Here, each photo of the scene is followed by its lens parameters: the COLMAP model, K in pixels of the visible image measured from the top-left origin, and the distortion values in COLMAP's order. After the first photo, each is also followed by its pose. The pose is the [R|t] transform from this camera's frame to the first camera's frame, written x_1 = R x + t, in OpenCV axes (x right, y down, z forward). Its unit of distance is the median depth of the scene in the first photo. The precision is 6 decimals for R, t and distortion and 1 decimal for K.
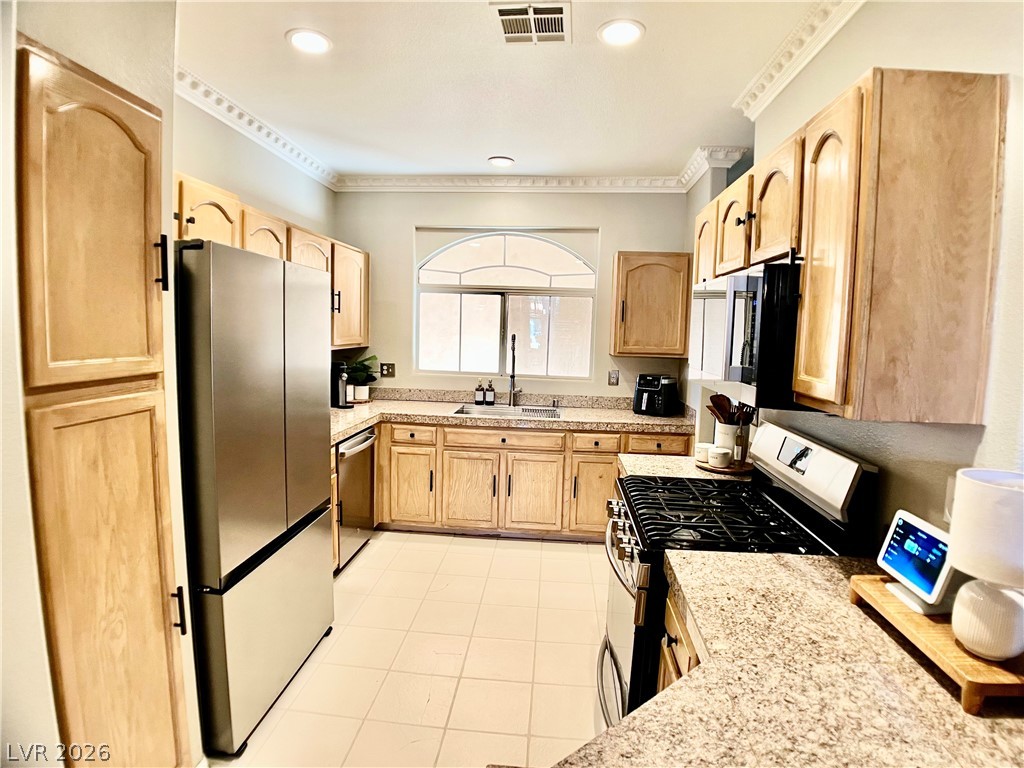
lens RADIAL K [[536.7, 0, 509.2], [0, 536.7, 380.3], [0, 0, 1]] dist [-0.083020, 0.000379]
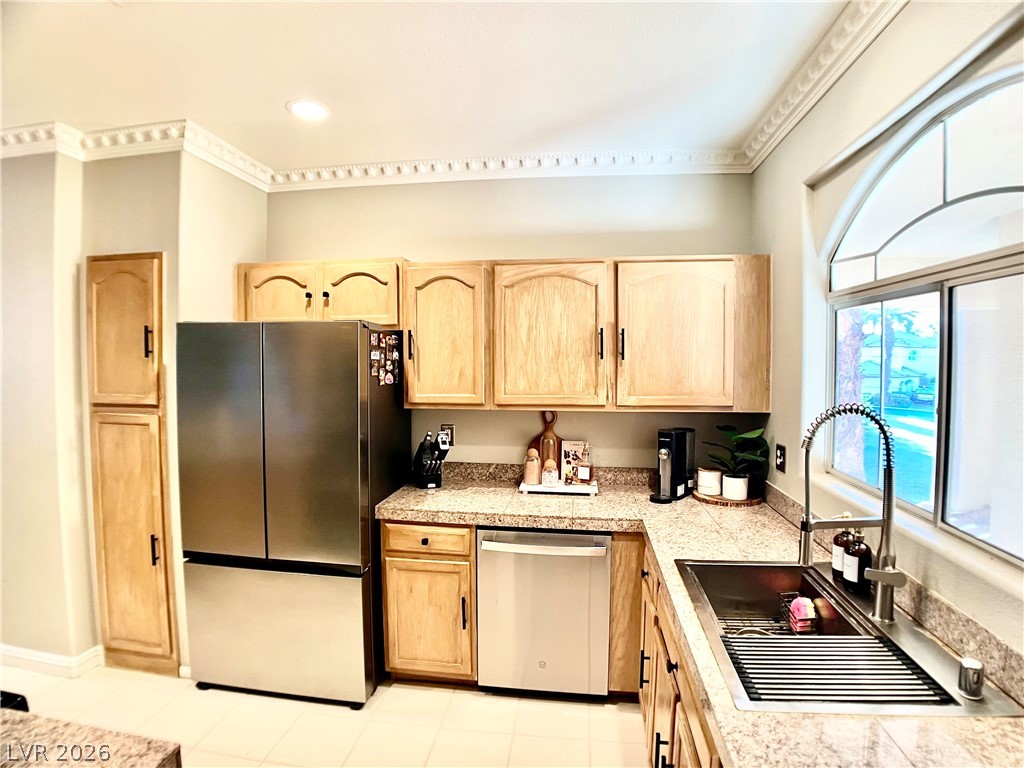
lens RADIAL K [[536.7, 0, 509.2], [0, 536.7, 380.3], [0, 0, 1]] dist [-0.083020, 0.000379]
pose [[-0.049267, 0.006174, -0.998767, 1.029303], [-0.100443, 0.994881, 0.011105, -0.246169], [0.993722, 0.100867, -0.048395, 2.376574]]
